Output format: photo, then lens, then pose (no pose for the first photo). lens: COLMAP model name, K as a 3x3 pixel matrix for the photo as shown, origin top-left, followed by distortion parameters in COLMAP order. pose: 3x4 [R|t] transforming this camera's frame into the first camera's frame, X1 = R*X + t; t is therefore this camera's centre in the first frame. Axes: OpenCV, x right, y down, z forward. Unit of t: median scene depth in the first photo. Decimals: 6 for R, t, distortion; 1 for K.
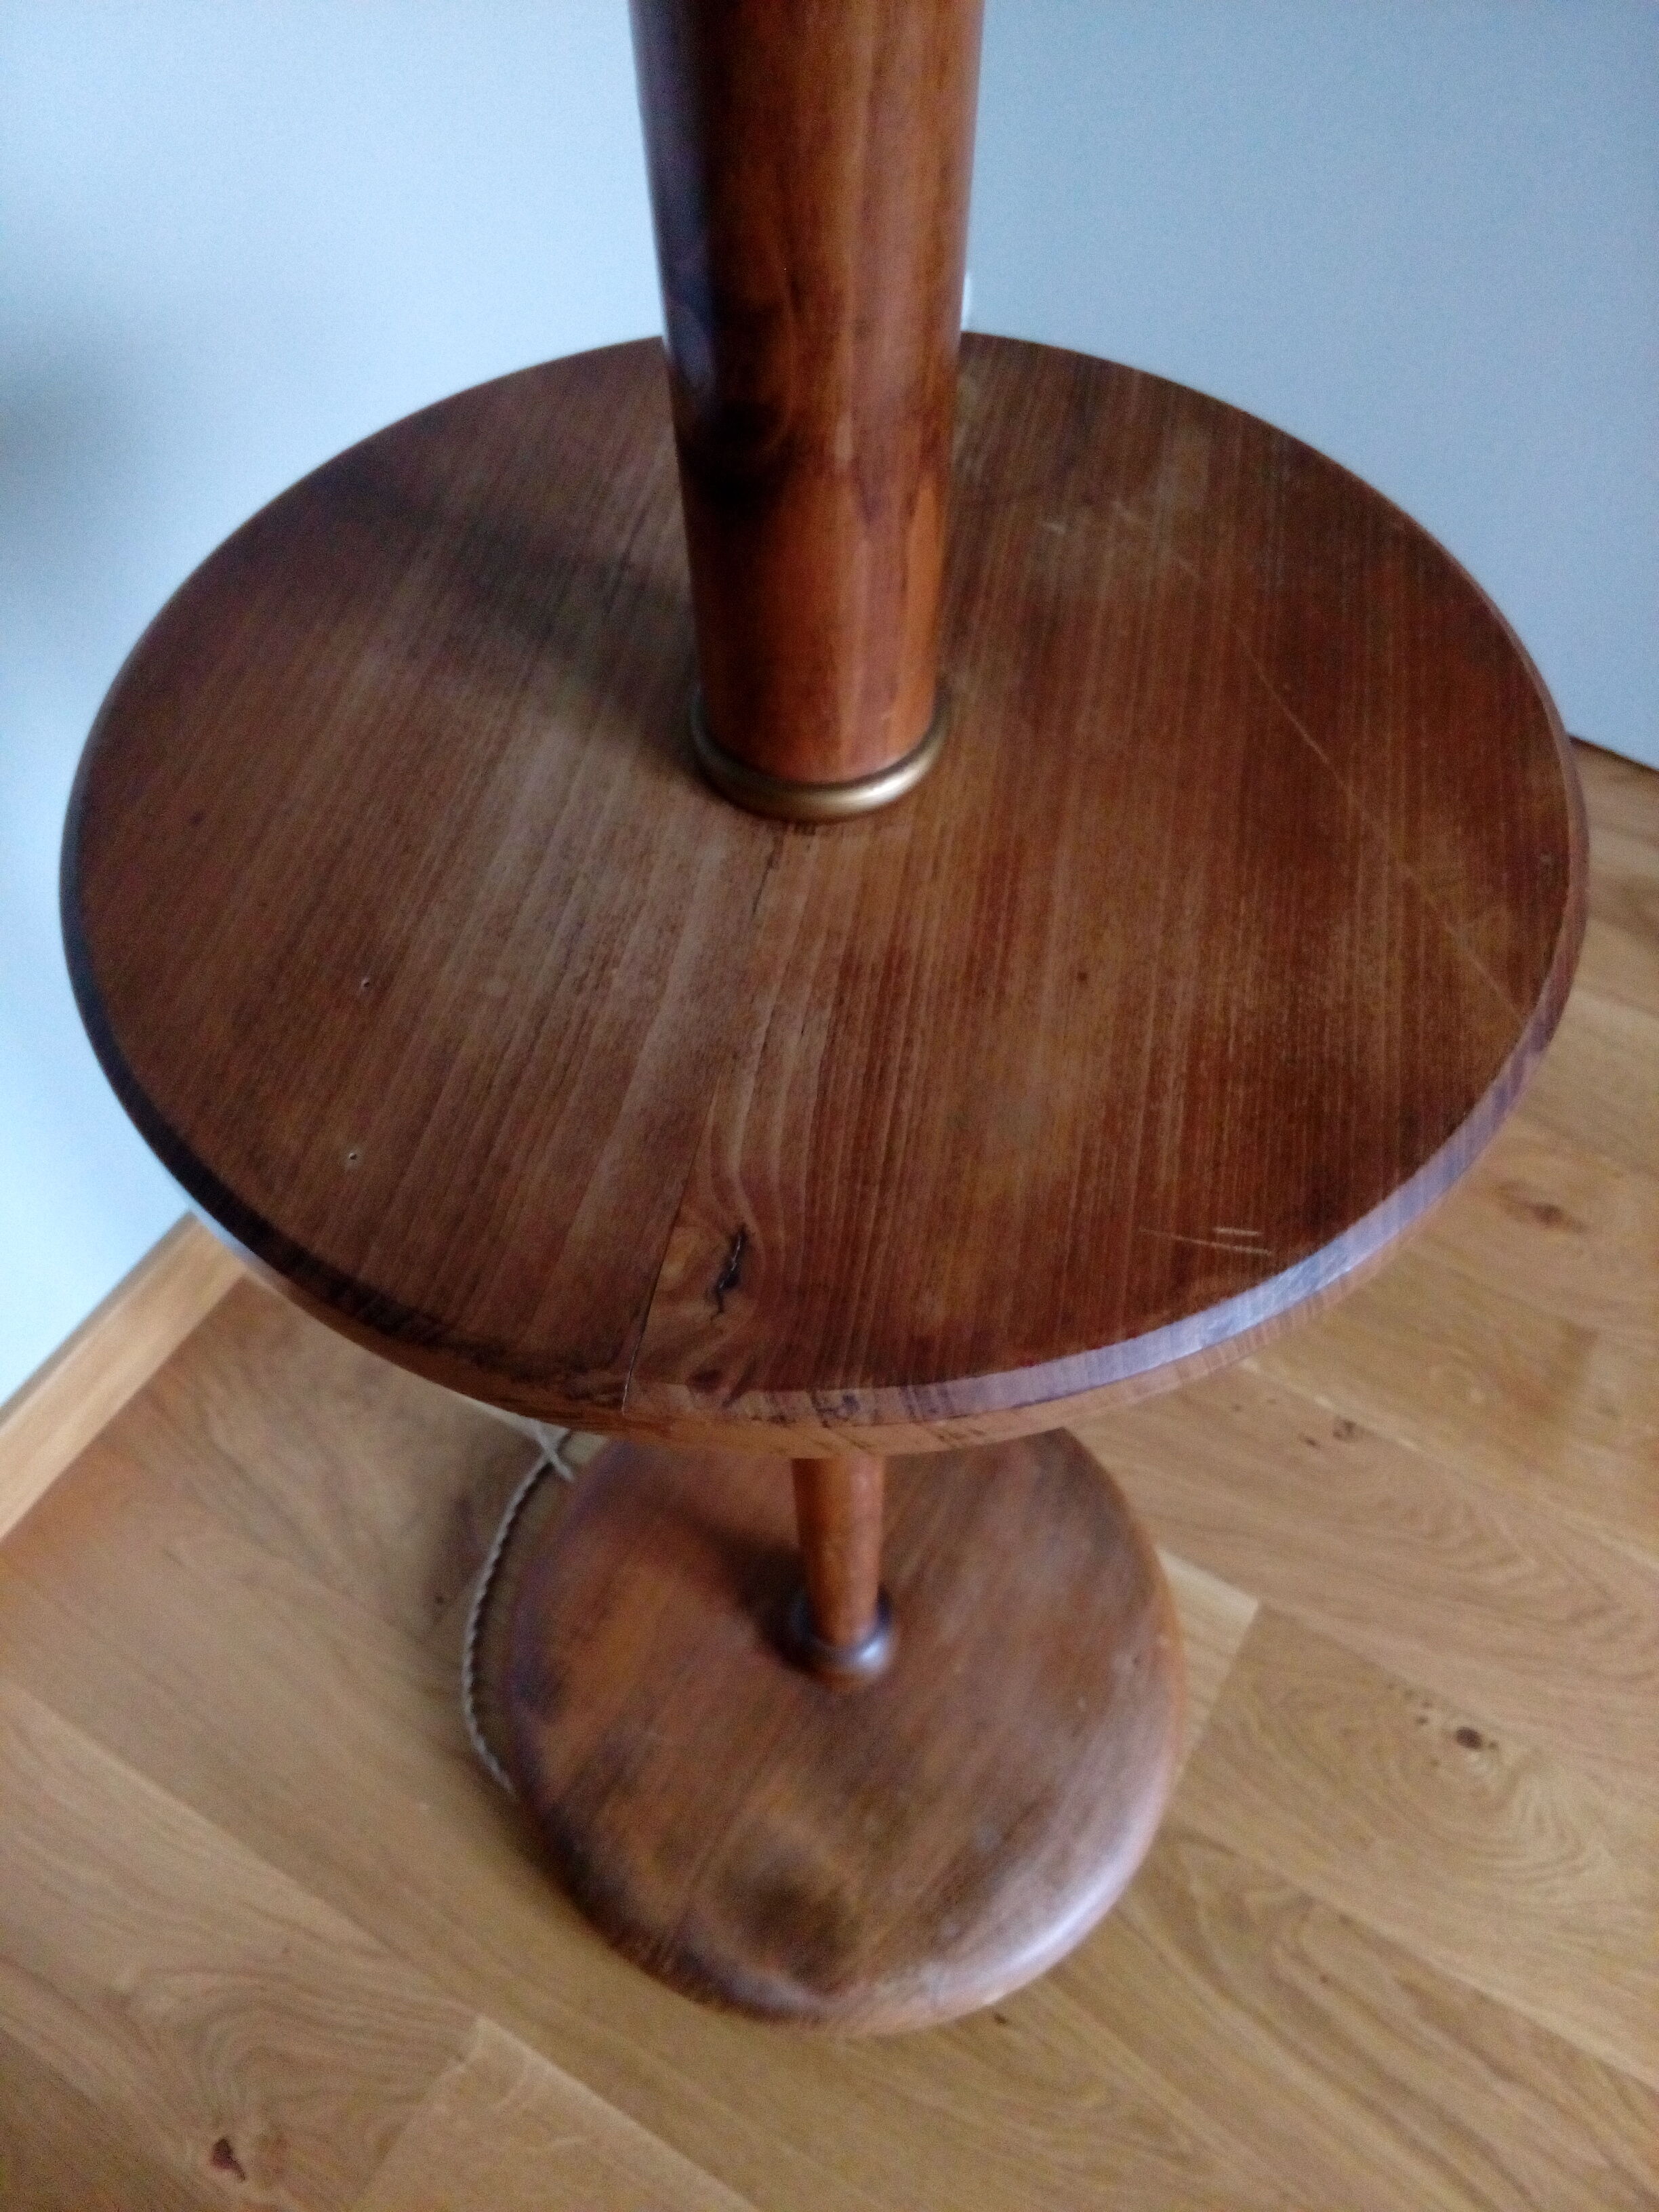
lens RADIAL K [[1933.3, 0, 838.1], [0, 1933.3, 1104.0], [0, 0, 1]] dist [0.108661, -0.156800]
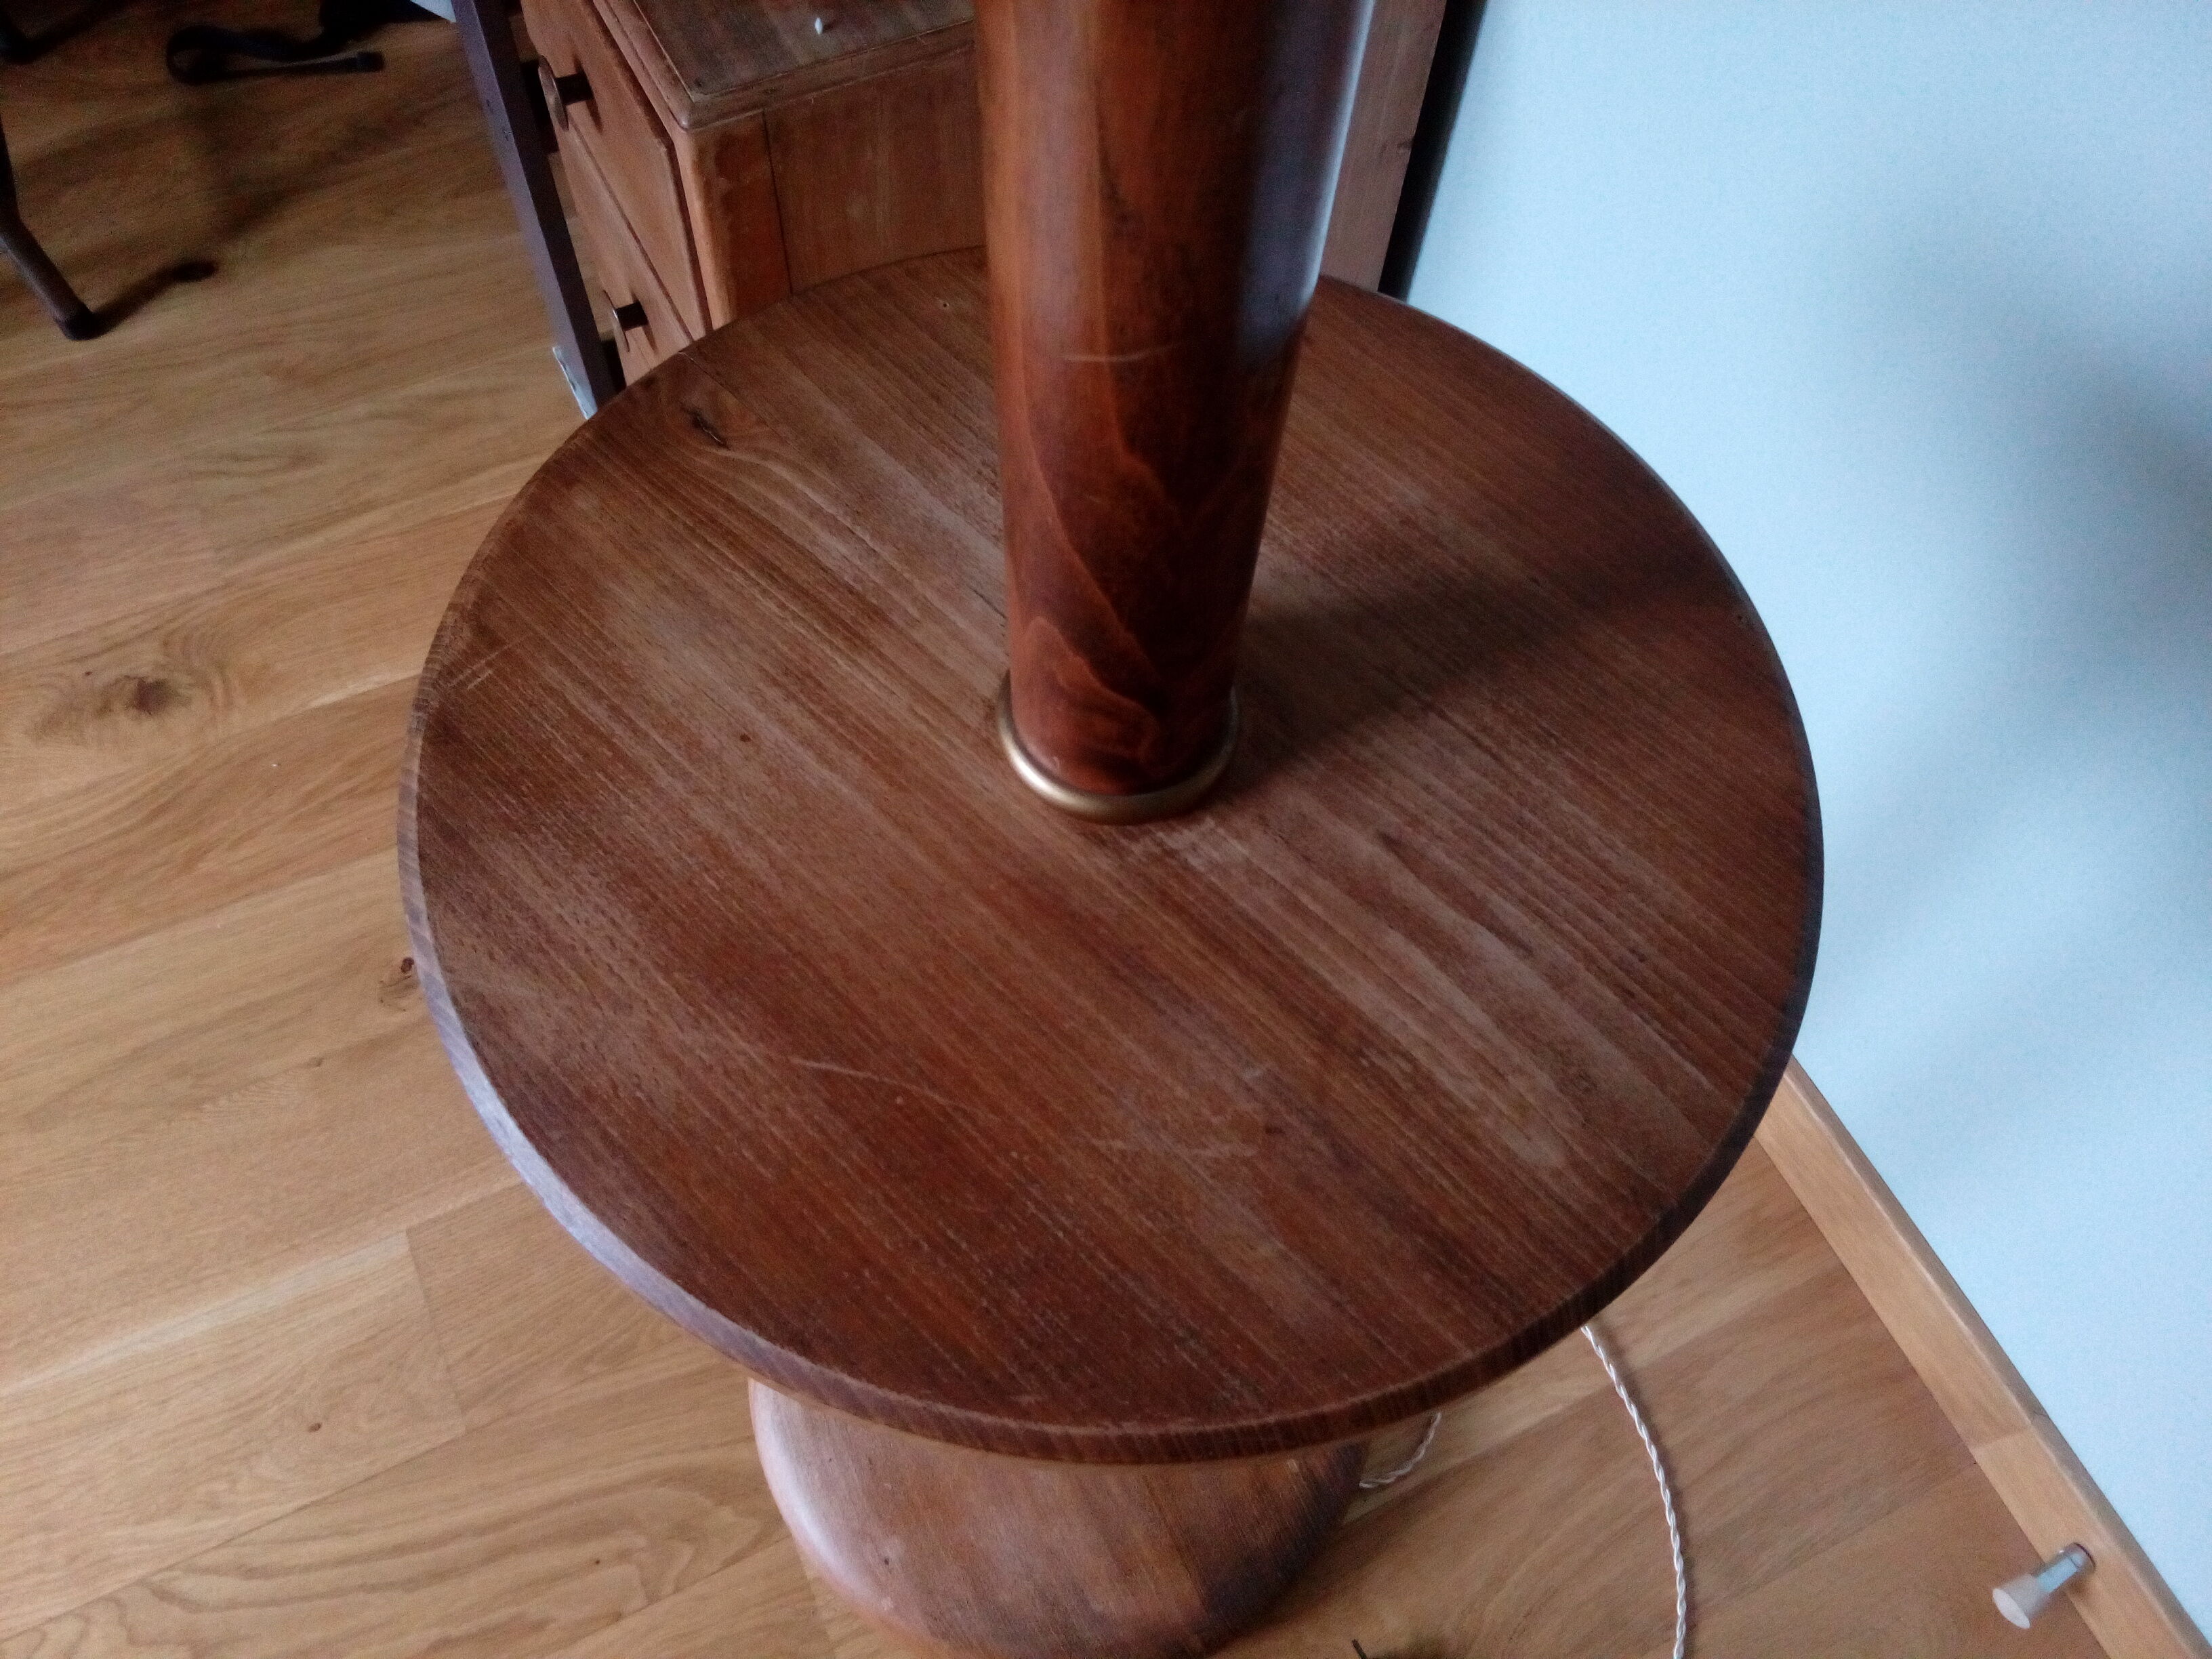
lens RADIAL K [[1933.3, 0, 1092.0], [0, 1933.3, 811.1], [0, 0, 1]] dist [0.108661, -0.156800]
pose [[-0.561660, 0.709311, -0.425929, 0.529982], [-0.673626, -0.093142, 0.733180, -1.053946], [0.480380, 0.698715, 0.530125, 0.499760]]
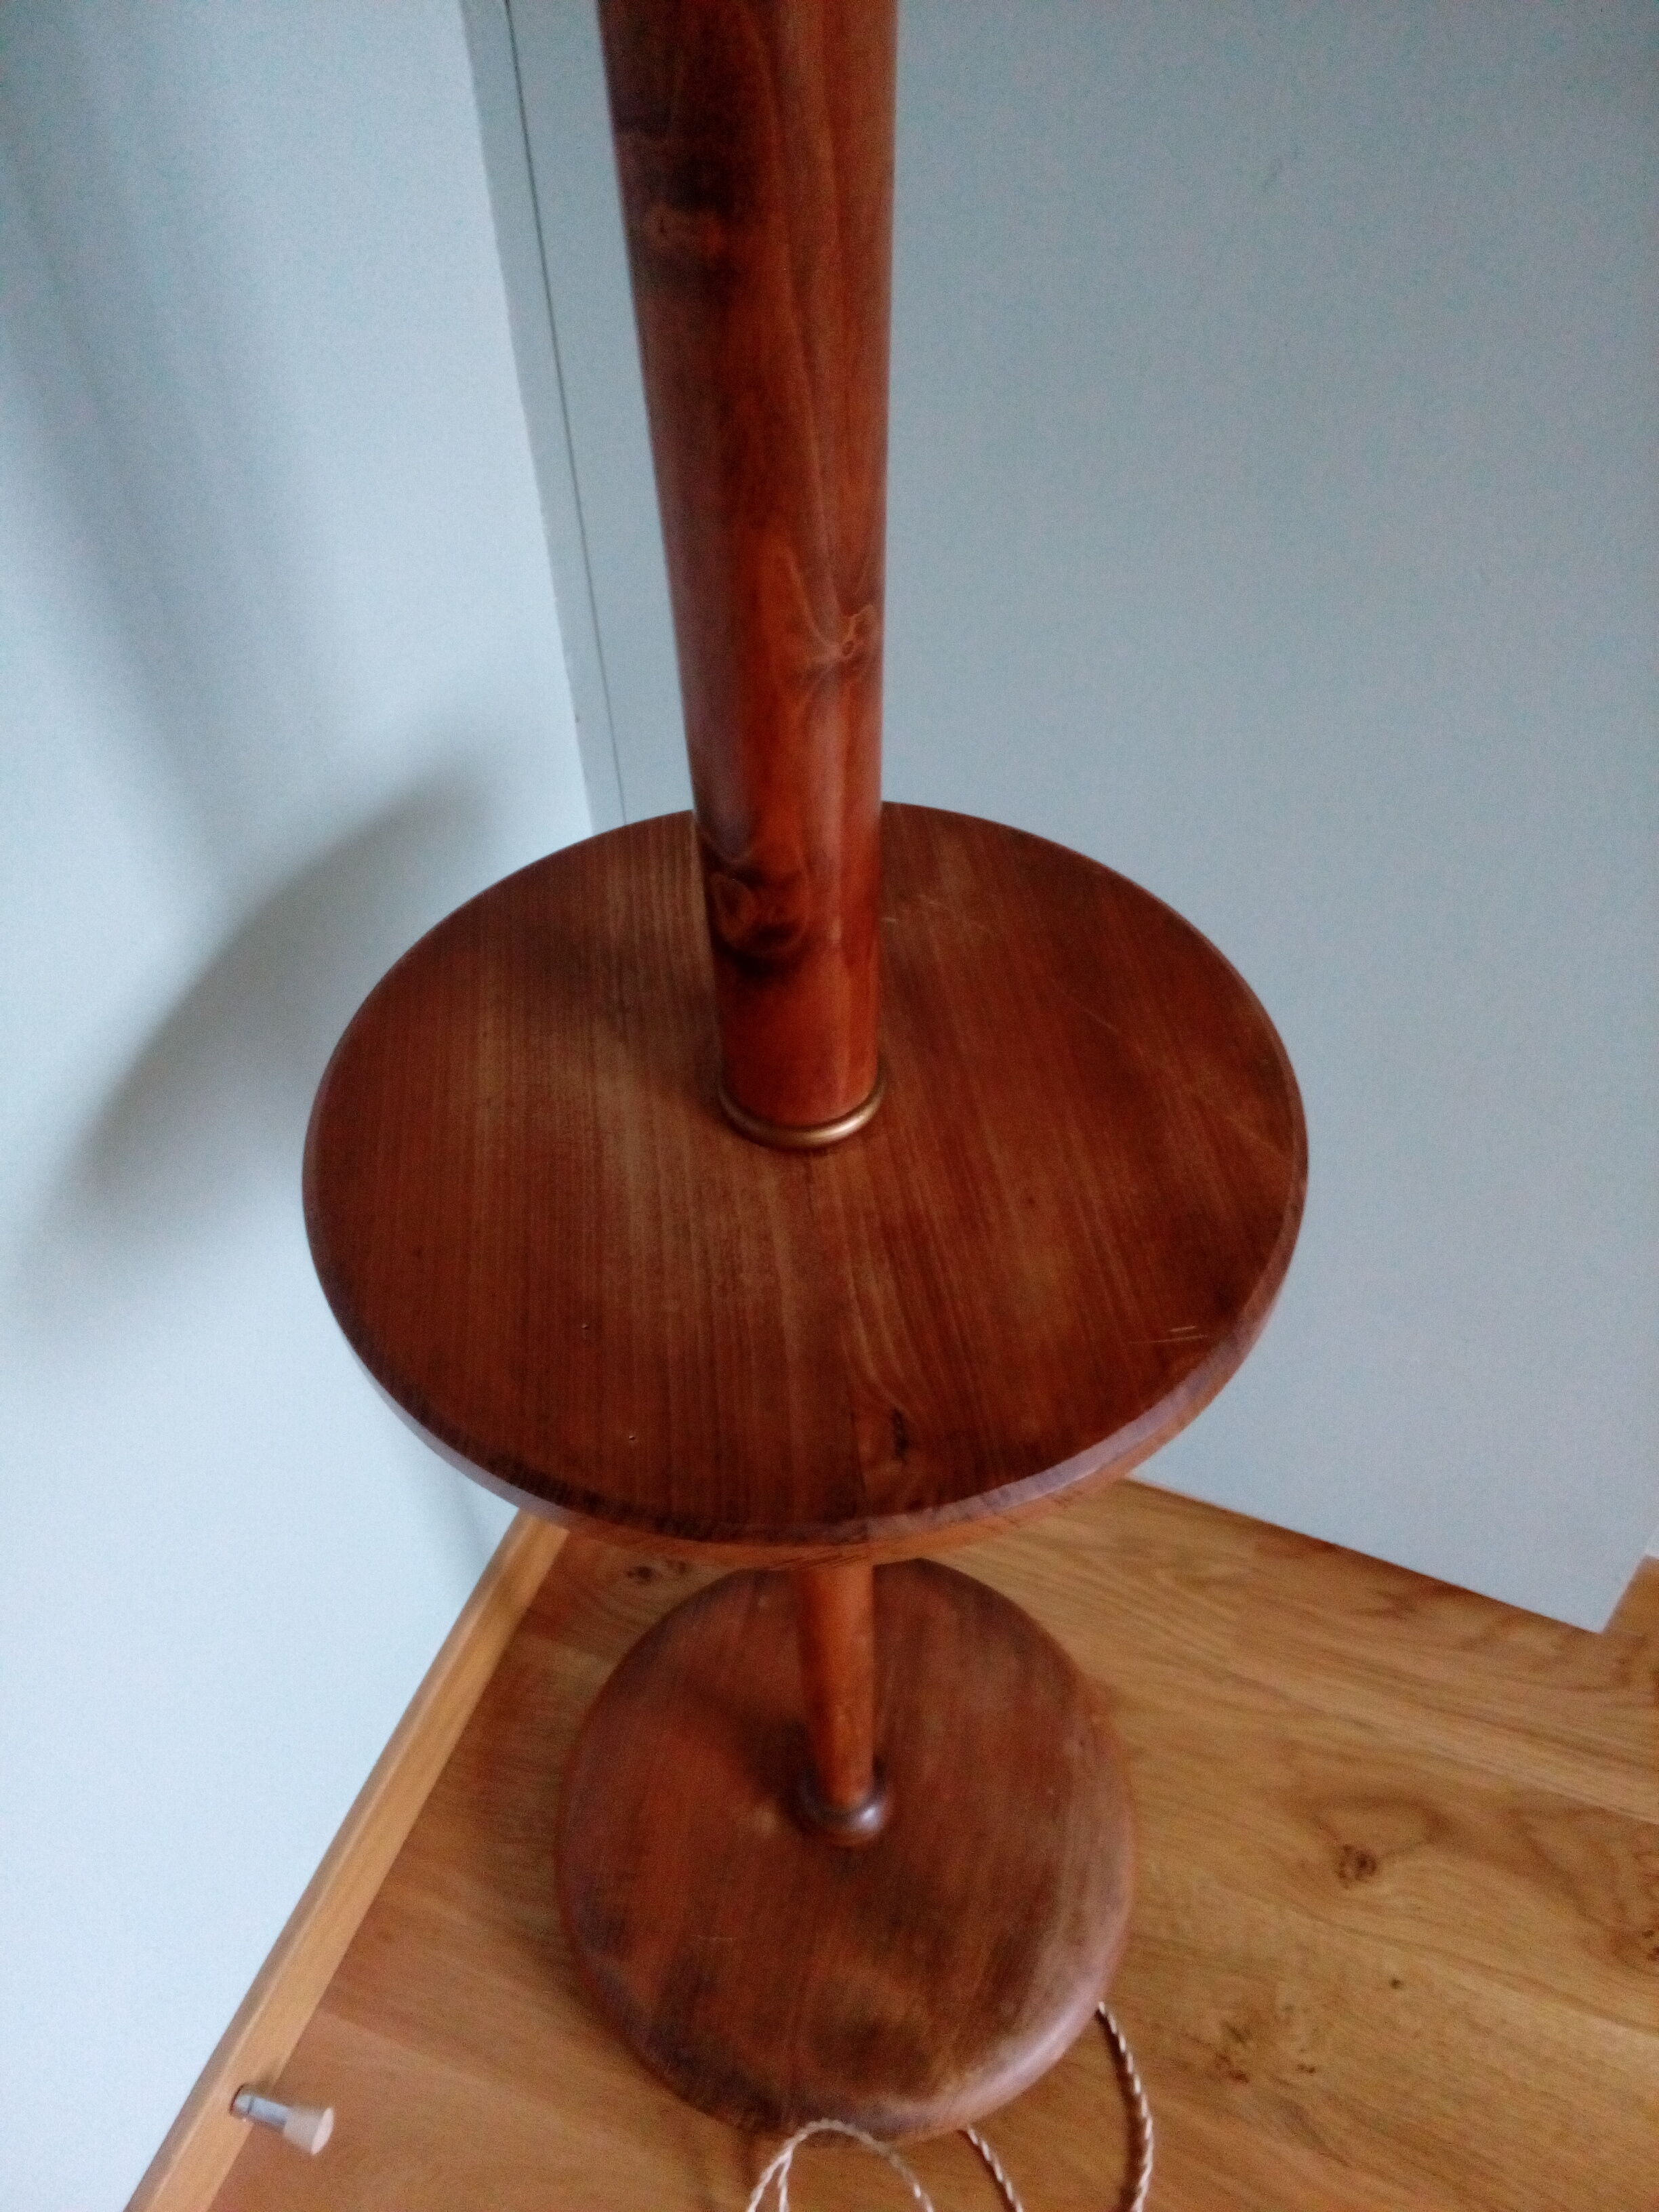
lens RADIAL K [[1933.3, 0, 872.4], [0, 1933.3, 1010.5], [0, 0, 1]] dist [0.108661, -0.156800]
pose [[0.944862, -0.226867, 0.236149, -0.324917], [0.264729, 0.953654, -0.143044, -0.021958], [-0.192752, 0.197672, 0.961131, -0.505682]]
